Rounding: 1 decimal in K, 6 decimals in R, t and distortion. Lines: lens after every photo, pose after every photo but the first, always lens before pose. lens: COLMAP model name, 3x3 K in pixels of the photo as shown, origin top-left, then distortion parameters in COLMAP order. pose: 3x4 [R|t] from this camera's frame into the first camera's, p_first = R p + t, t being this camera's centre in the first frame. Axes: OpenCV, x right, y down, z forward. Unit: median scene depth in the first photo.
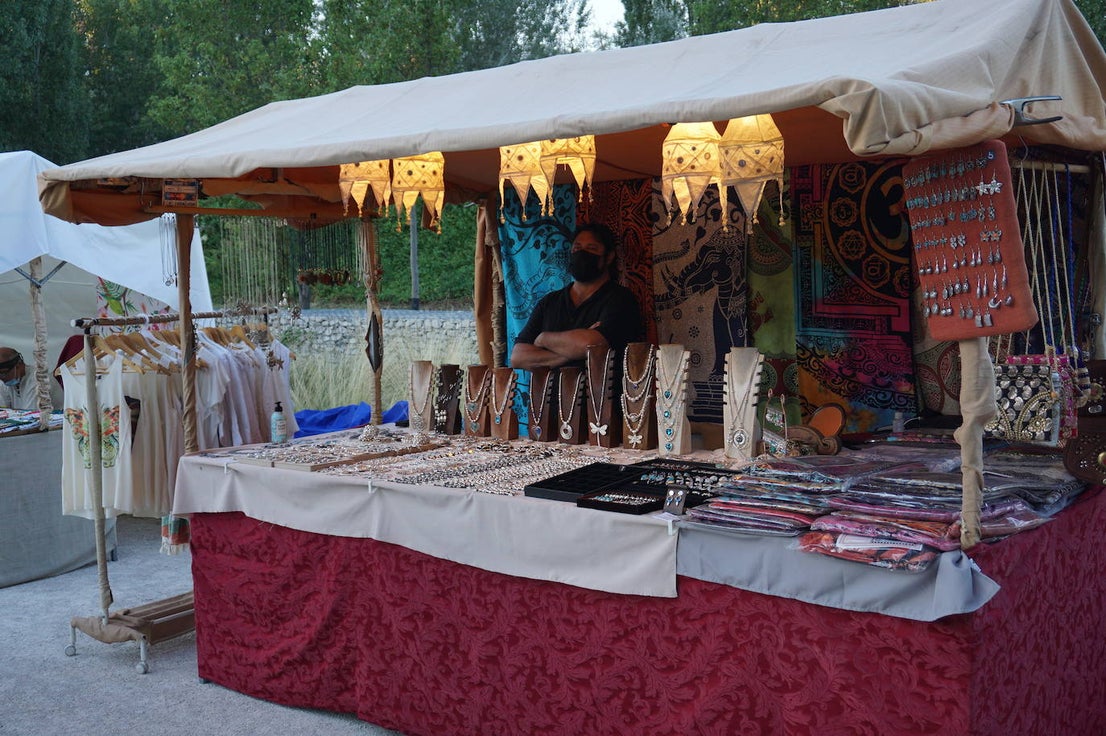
lens RADIAL K [[1353.6, 0, 554.6], [0, 1353.6, 362.6], [0, 0, 1]] dist [0.004356, 0.000000]
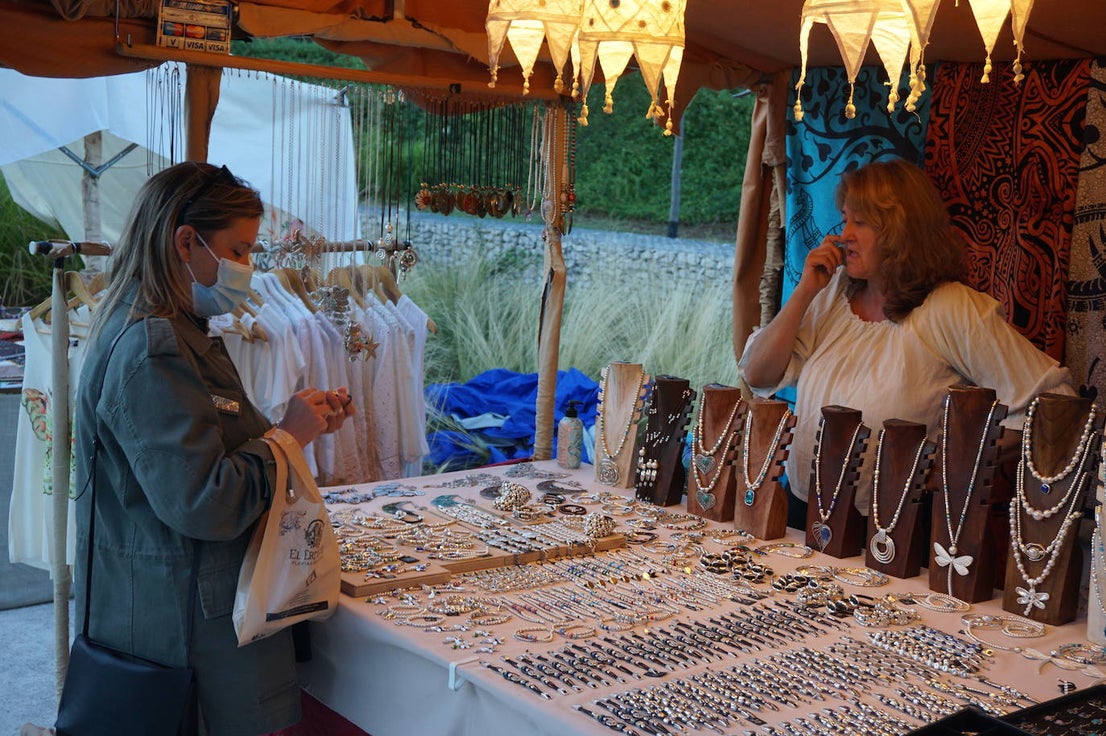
lens RADIAL K [[1353.6, 0, 561.0], [0, 1353.6, 376.5], [0, 0, 1]] dist [0.004356, 0.000000]
pose [[0.977068, 0.103060, -0.186327, -0.018895], [-0.088802, 0.992557, 0.083334, -0.039779], [0.193528, -0.064877, 0.978947, 0.439955]]
